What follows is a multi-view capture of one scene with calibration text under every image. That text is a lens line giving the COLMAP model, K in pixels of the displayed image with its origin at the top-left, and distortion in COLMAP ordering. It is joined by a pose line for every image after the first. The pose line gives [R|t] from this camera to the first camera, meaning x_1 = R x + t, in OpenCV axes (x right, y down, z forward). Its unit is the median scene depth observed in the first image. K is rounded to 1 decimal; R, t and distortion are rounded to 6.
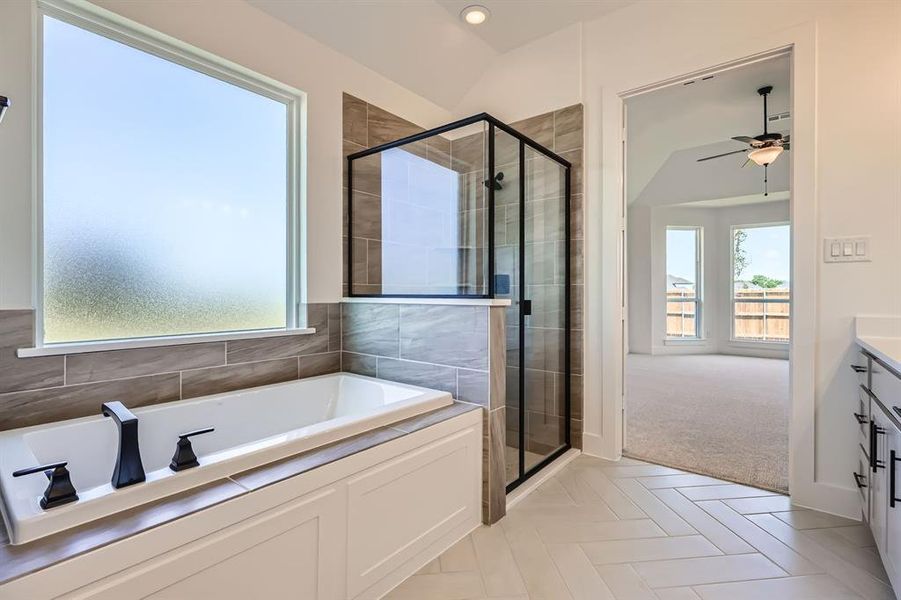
lens RADIAL K [[416.1, 0, 454.3], [0, 416.1, 295.8], [0, 0, 1]] dist [-0.009940, -0.000357]
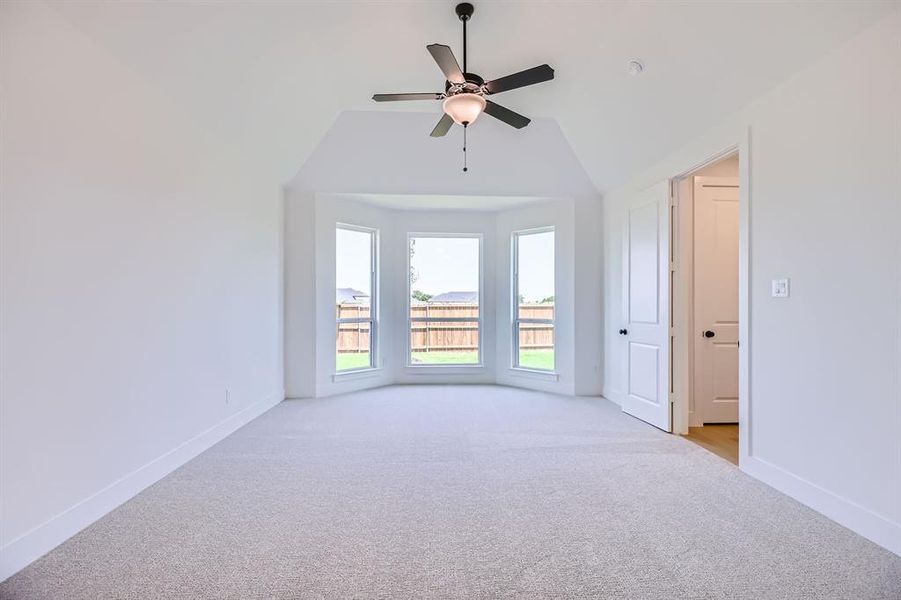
lens RADIAL K [[416.1, 0, 455.2], [0, 416.1, 304.4], [0, 0, 1]] dist [-0.009940, -0.000357]
pose [[0.747779, 0.003949, 0.663936, 0.173765], [0.000816, 0.999976, -0.006866, -0.014913], [-0.663947, 0.005676, 0.747758, 0.295315]]
